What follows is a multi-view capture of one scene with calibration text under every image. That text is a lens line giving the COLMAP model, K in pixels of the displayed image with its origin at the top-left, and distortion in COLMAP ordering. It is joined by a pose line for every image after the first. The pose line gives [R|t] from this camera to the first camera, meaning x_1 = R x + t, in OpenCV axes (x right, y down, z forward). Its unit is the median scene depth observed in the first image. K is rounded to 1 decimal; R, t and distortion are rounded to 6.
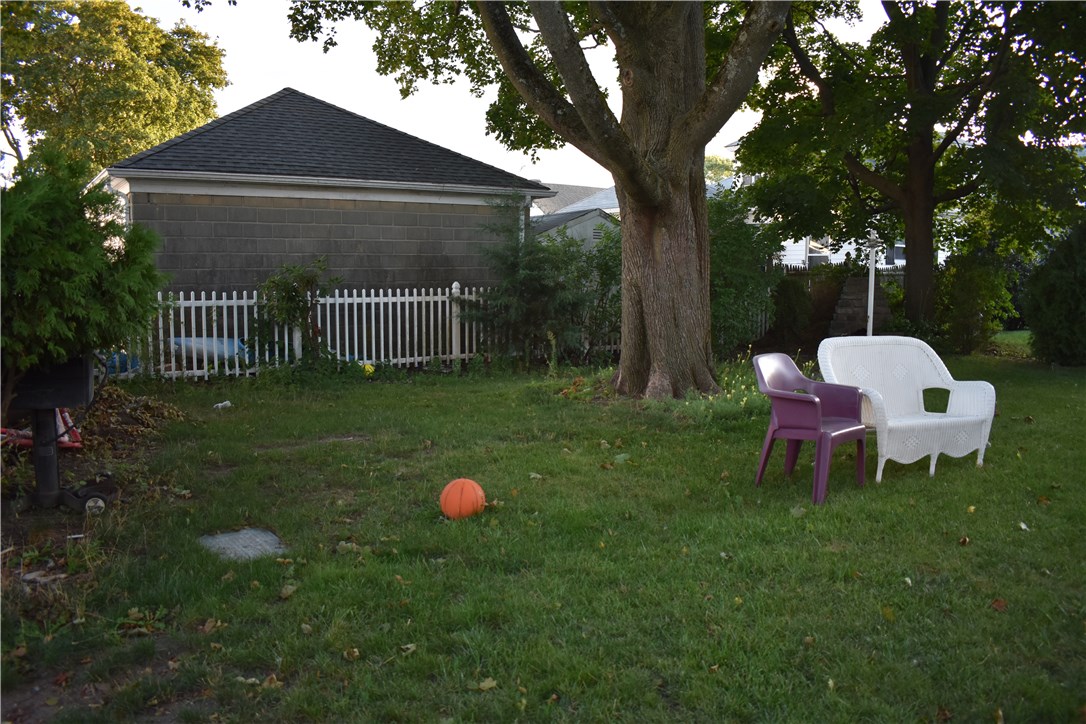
lens RADIAL K [[853.2, 0, 543.0], [0, 853.2, 362.0], [0, 0, 1]] dist [-0.085219, -0.001329]
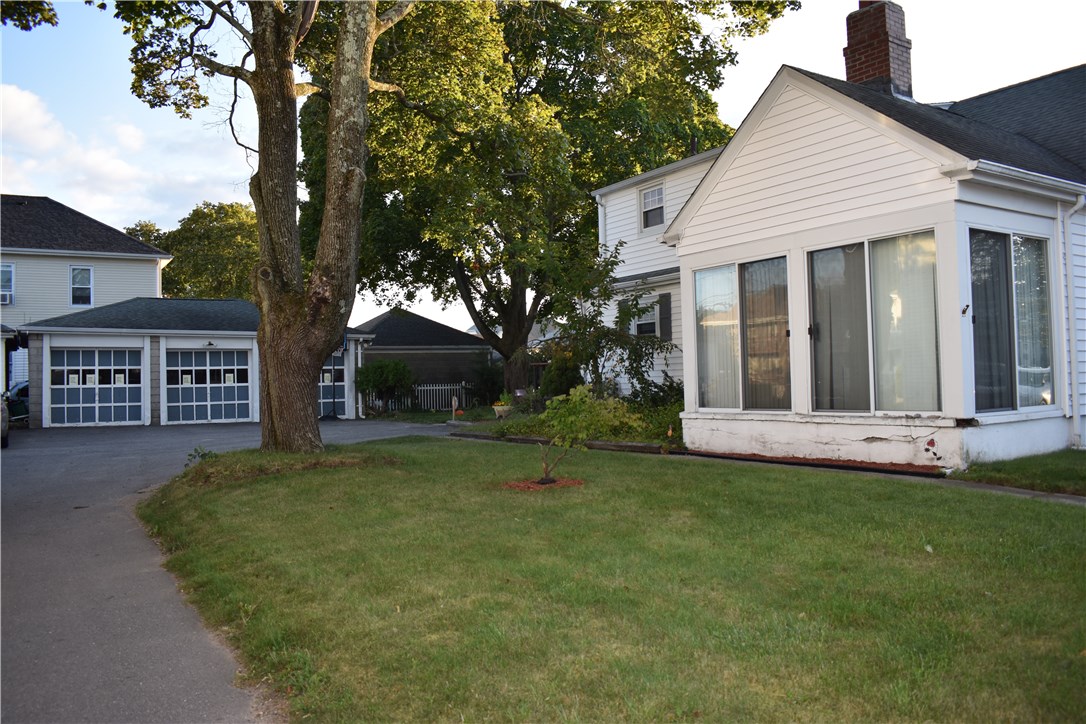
lens RADIAL K [[853.2, 0, 543.2], [0, 853.2, 361.4], [0, 0, 1]] dist [-0.085219, -0.001329]
pose [[0.999201, -0.028439, -0.028080, 0.240492], [0.024383, 0.990476, -0.135513, 0.228647], [0.031667, 0.134720, 0.990378, -1.777555]]
